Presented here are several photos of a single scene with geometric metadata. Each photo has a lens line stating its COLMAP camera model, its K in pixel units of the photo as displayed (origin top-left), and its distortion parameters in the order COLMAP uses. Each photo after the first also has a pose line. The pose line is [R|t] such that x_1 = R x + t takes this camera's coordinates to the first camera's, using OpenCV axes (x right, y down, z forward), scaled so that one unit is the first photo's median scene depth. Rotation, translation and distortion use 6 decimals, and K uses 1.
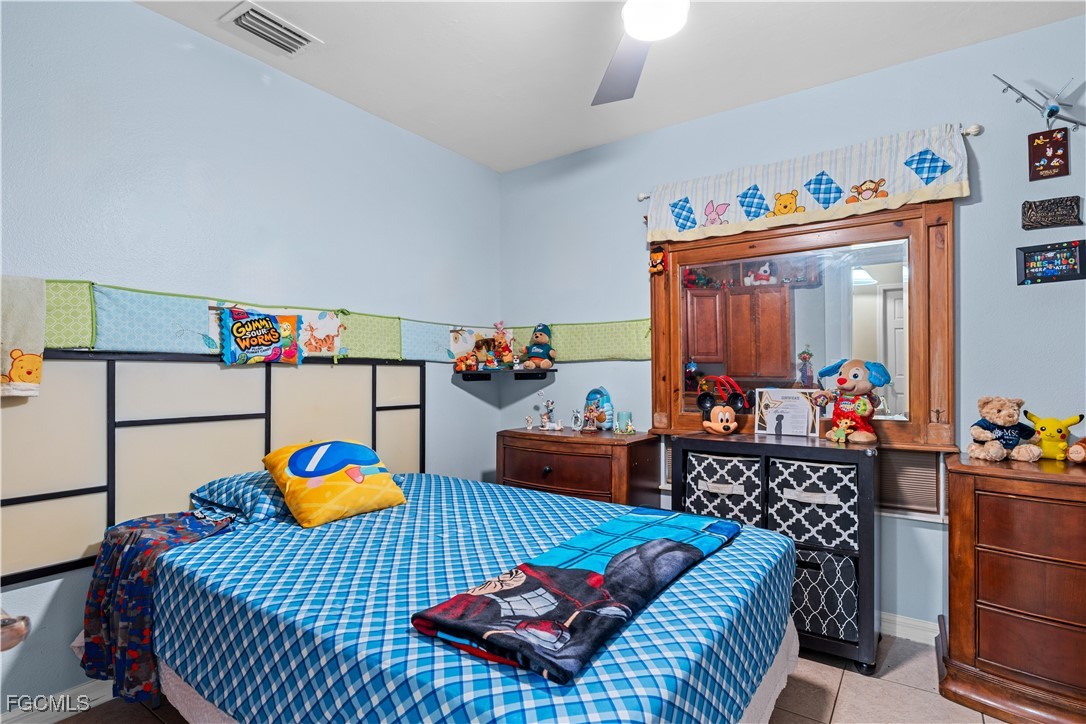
lens RADIAL K [[542.5, 0, 547.0], [0, 542.5, 373.8], [0, 0, 1]] dist [-0.003913, -0.000394]
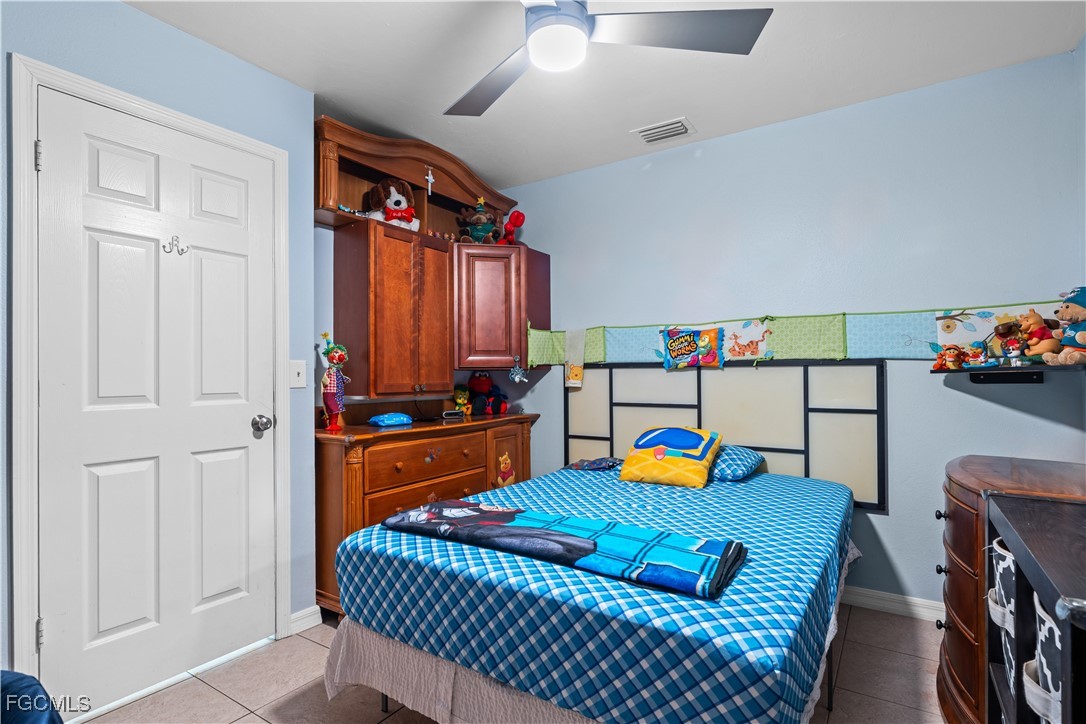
lens RADIAL K [[542.5, 0, 547.0], [0, 542.5, 373.8], [0, 0, 1]] dist [-0.003913, -0.000394]
pose [[0.030382, -0.007369, -0.999511, 0.744531], [0.004170, 0.999965, -0.007246, 0.004214], [0.999530, -0.003948, 0.030412, 0.551696]]
